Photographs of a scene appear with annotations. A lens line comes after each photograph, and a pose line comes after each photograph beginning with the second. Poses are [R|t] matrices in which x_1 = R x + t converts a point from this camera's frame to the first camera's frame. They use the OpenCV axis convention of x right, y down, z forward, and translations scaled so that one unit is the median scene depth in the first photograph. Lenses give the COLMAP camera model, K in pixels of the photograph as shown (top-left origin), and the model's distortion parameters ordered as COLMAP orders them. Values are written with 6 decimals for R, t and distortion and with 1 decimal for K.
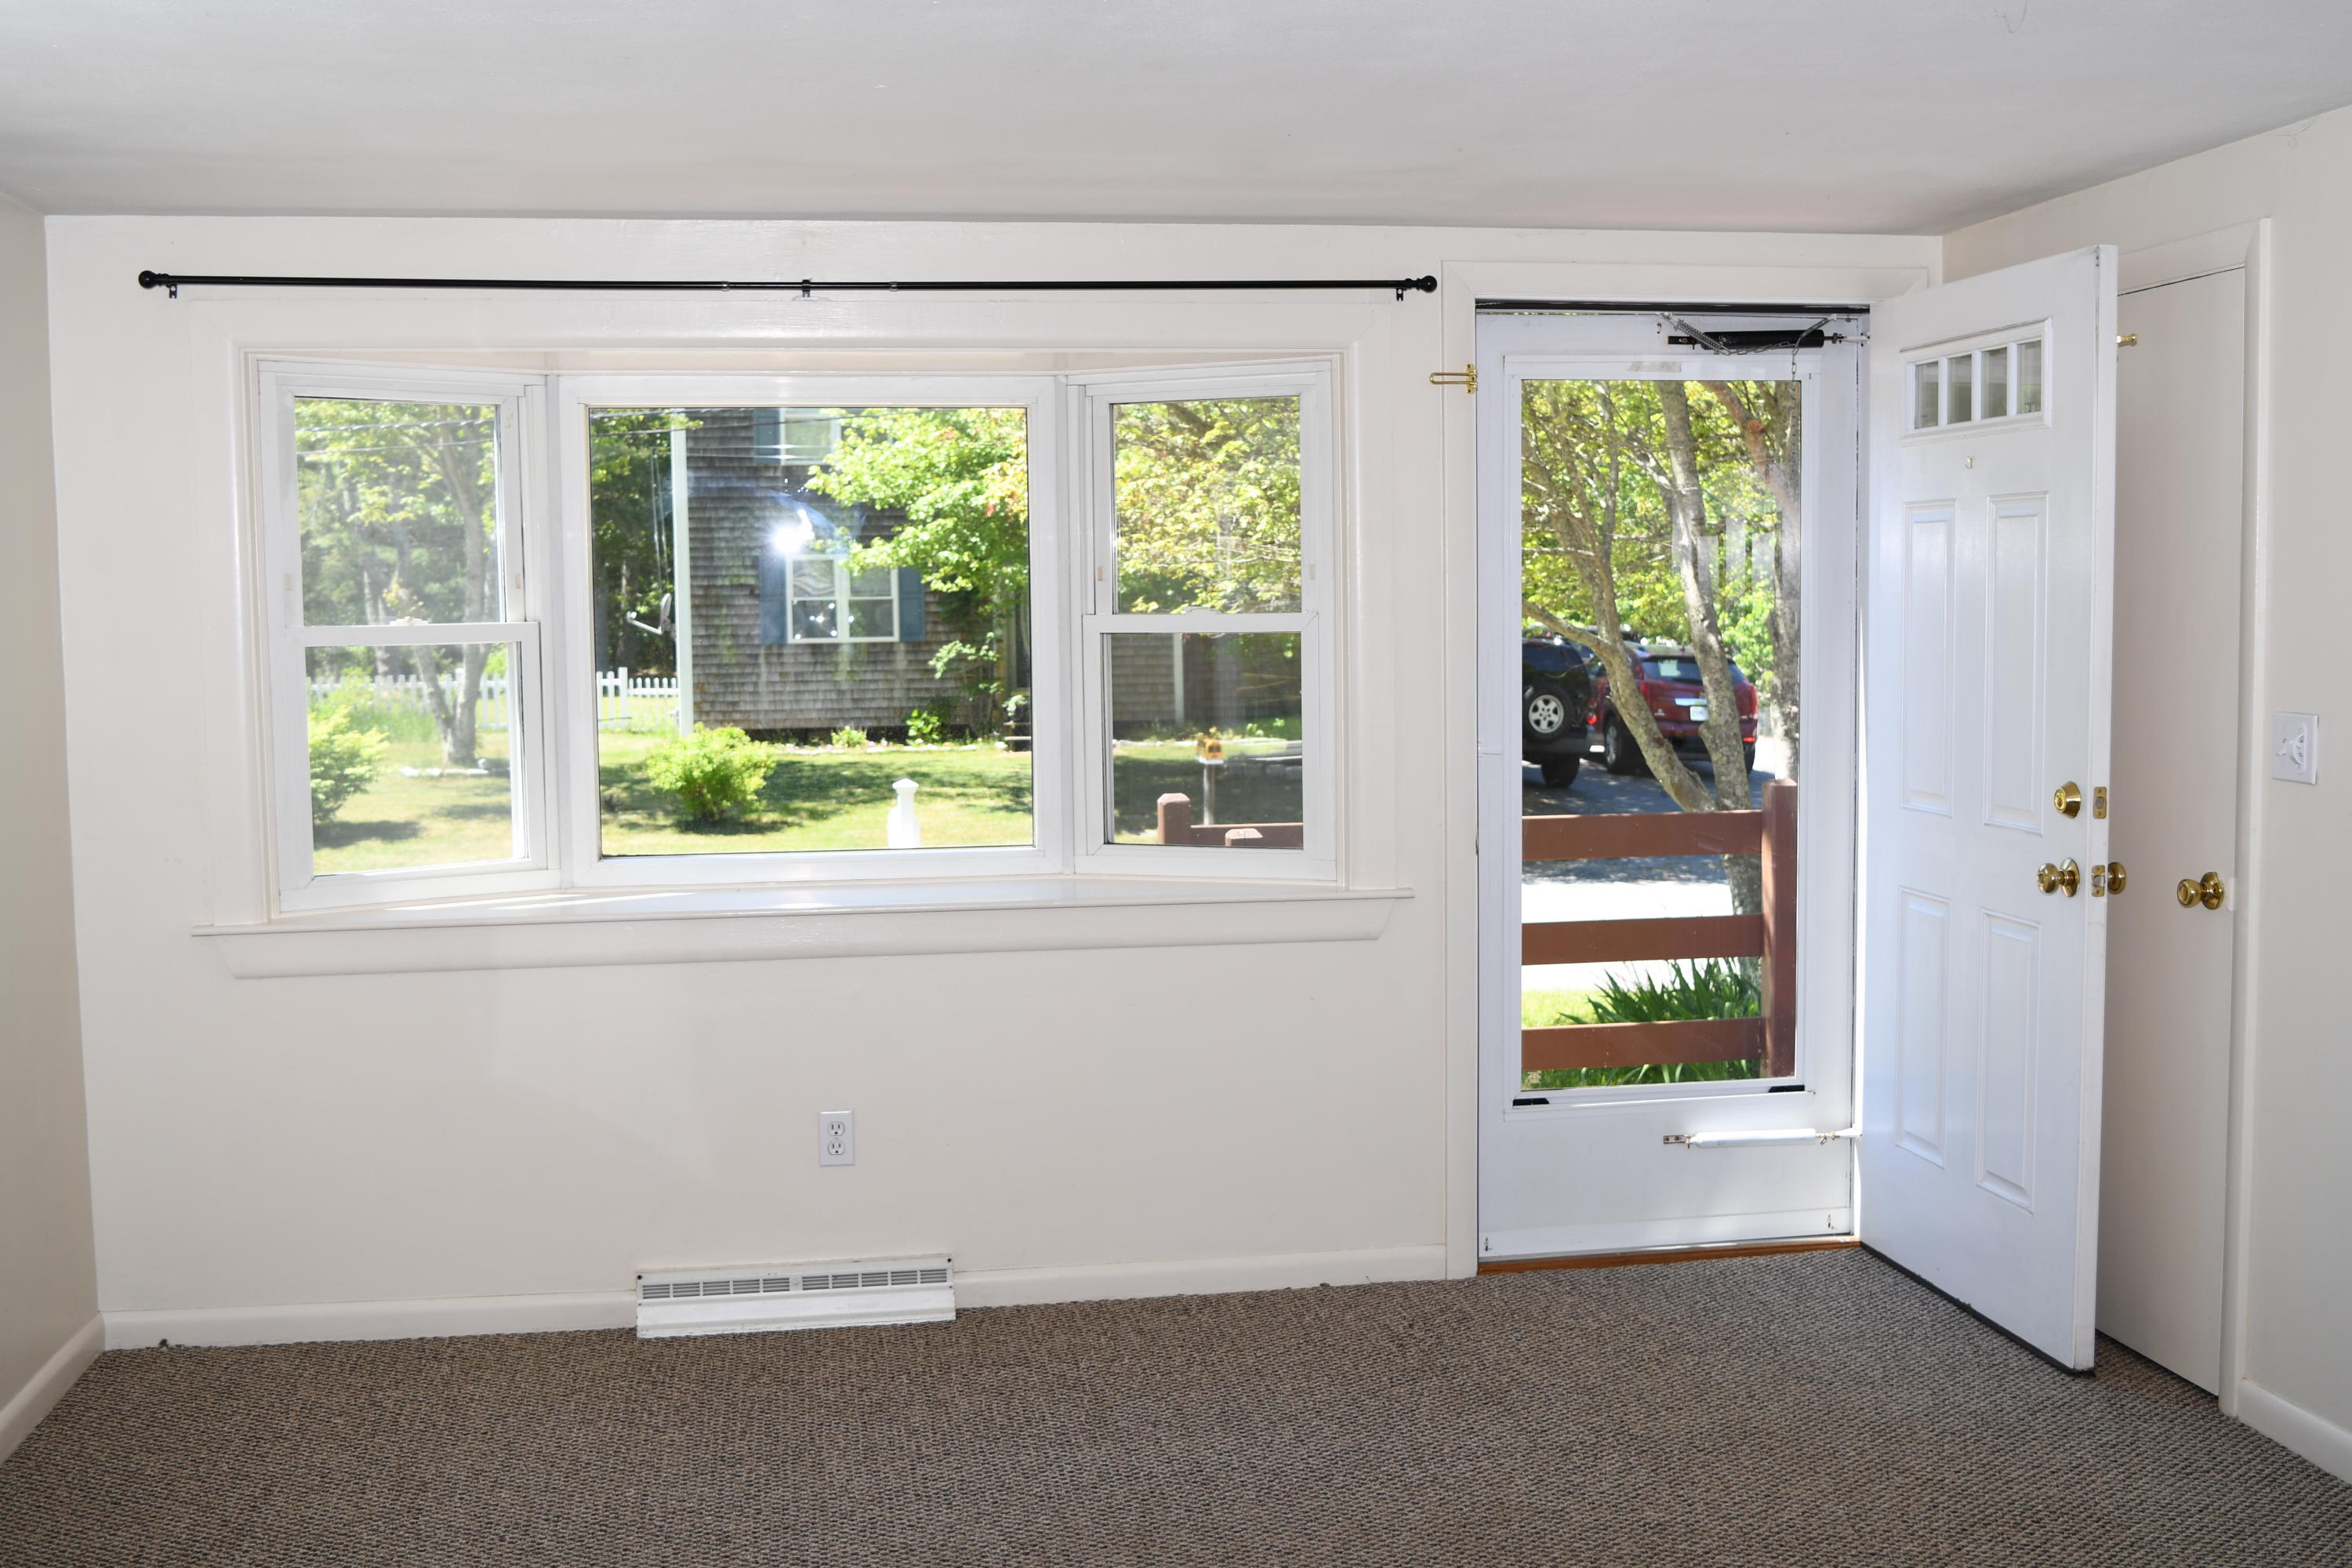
lens RADIAL K [[2414.8, 0, 1186.5], [0, 2414.8, 780.7], [0, 0, 1]] dist [-0.066737, 0.000000]
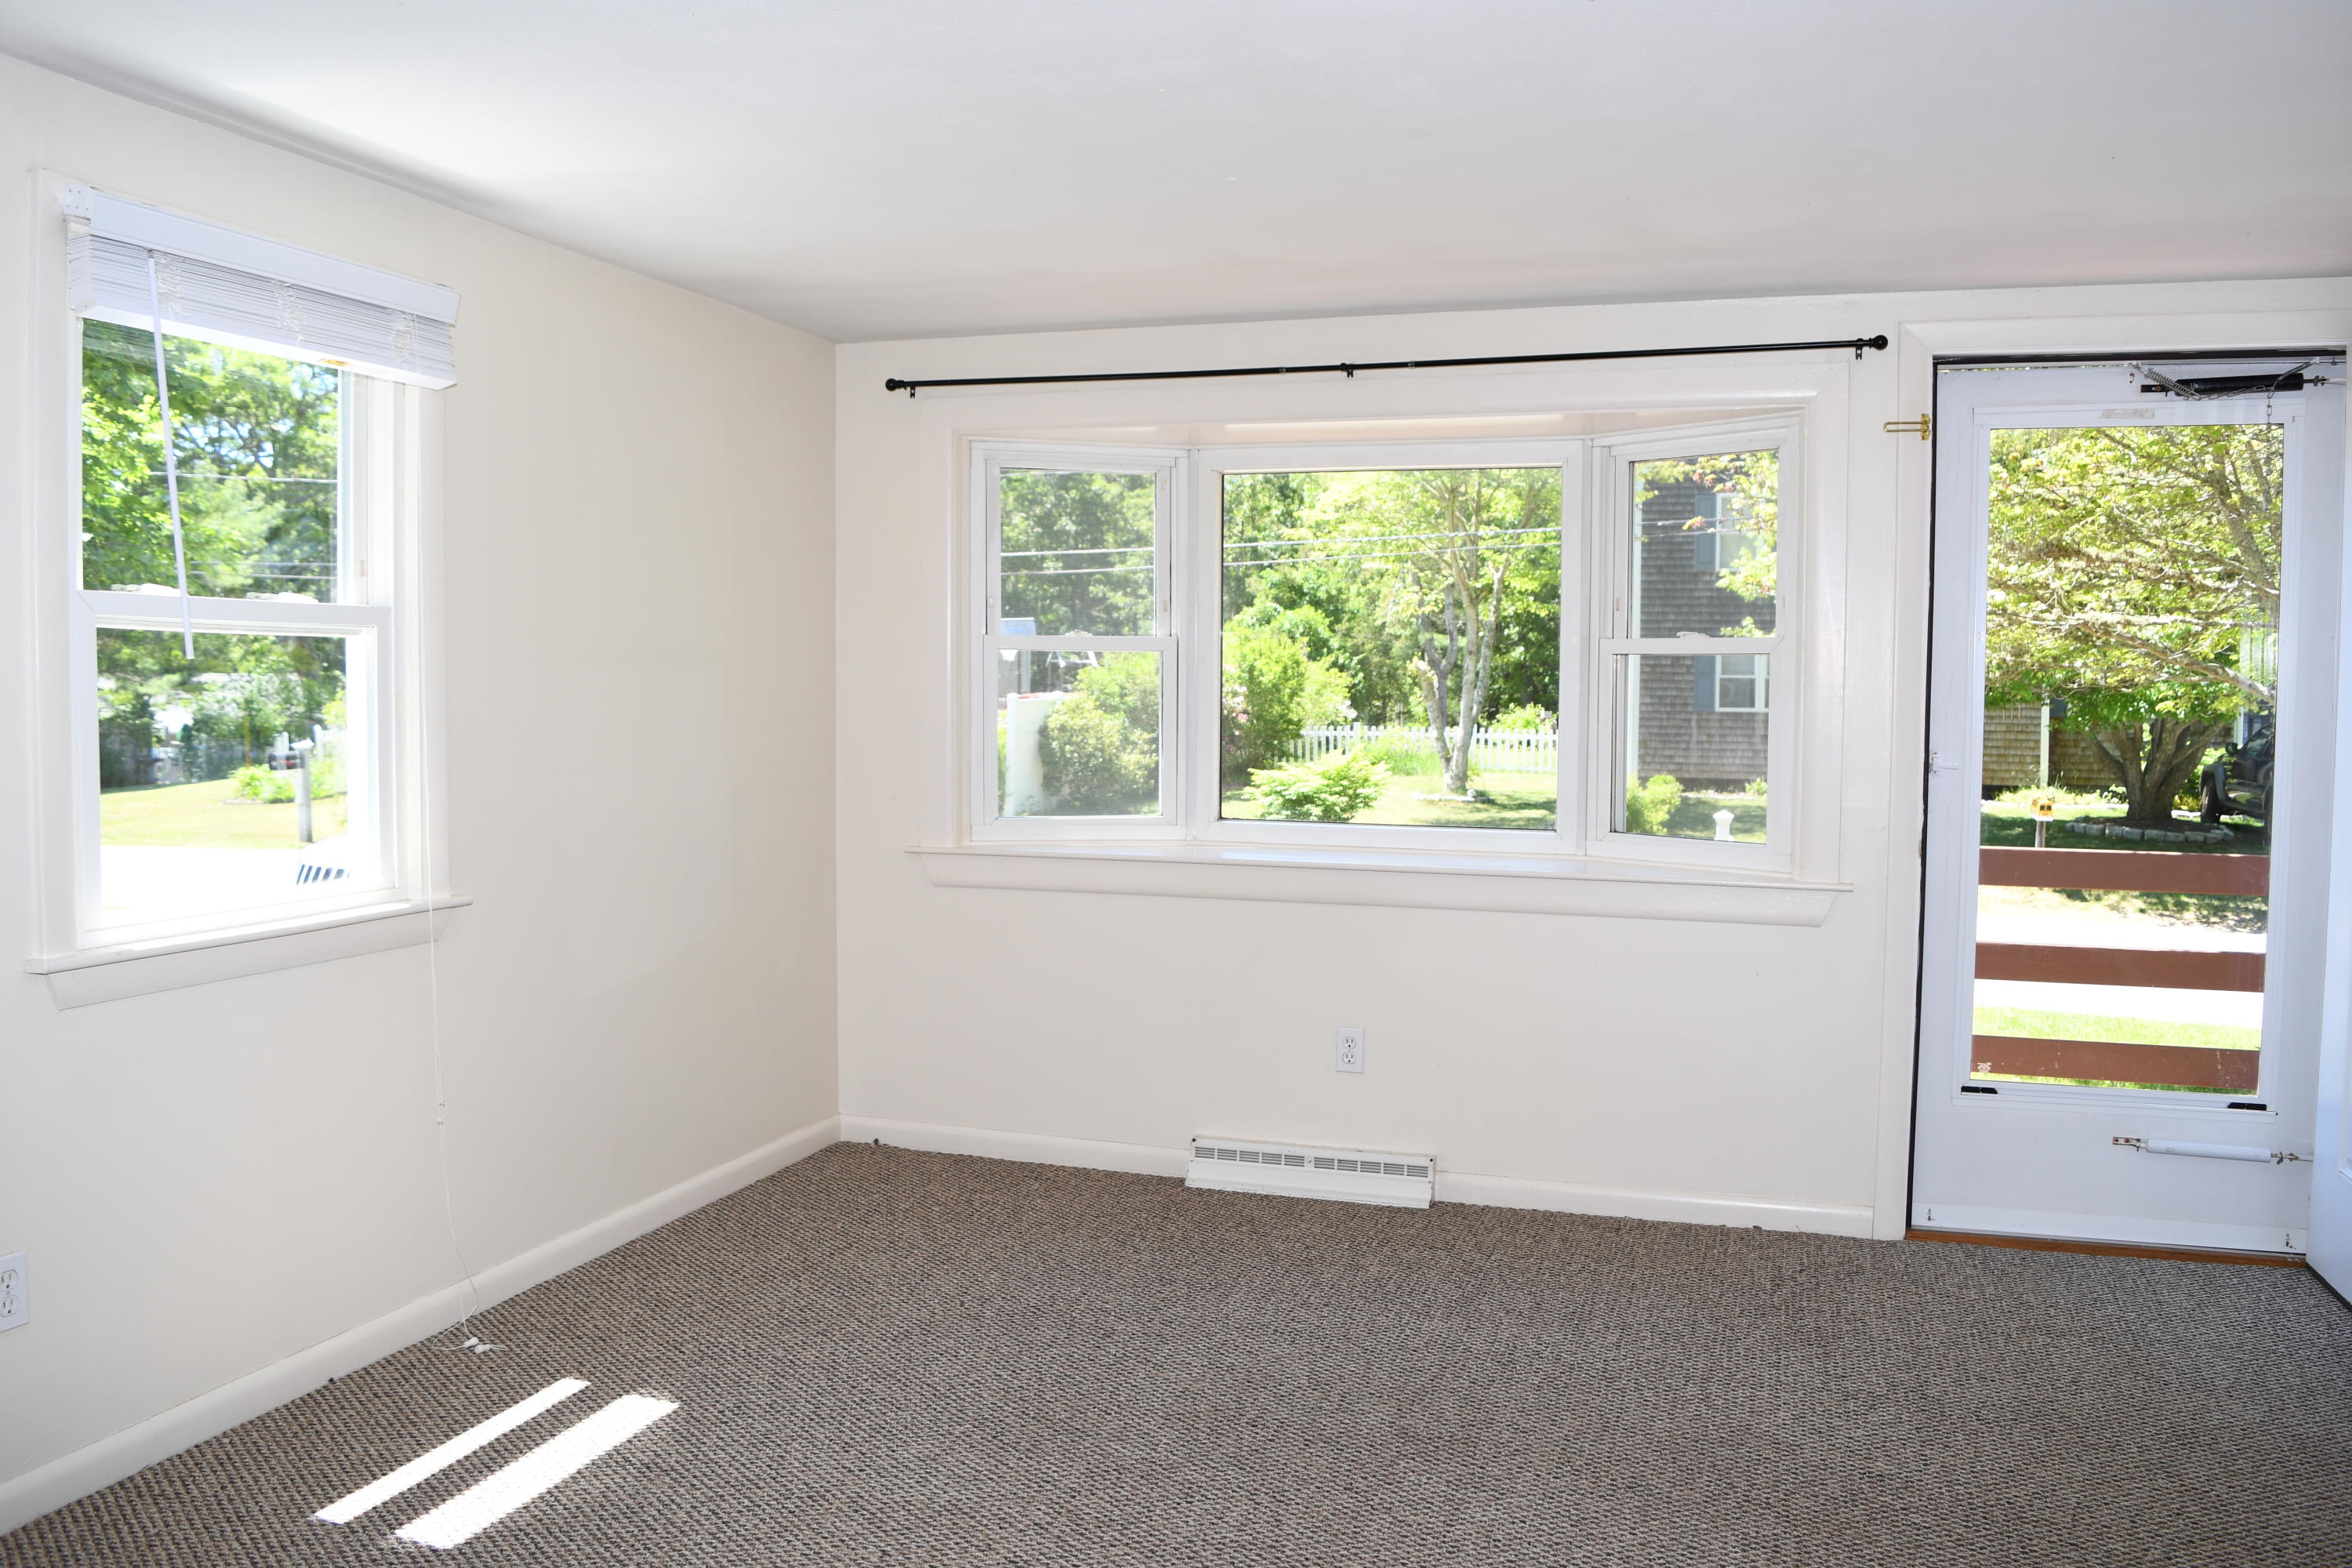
lens RADIAL K [[1841.8, 0, 1163.7], [0, 1841.8, 783.1], [0, 0, 1]] dist [-0.092269, 0.019256]
pose [[0.885159, 0.046608, -0.462948, 0.202284], [-0.055649, 0.998433, -0.005883, 0.021222], [0.461949, 0.030970, 0.886366, 0.107856]]
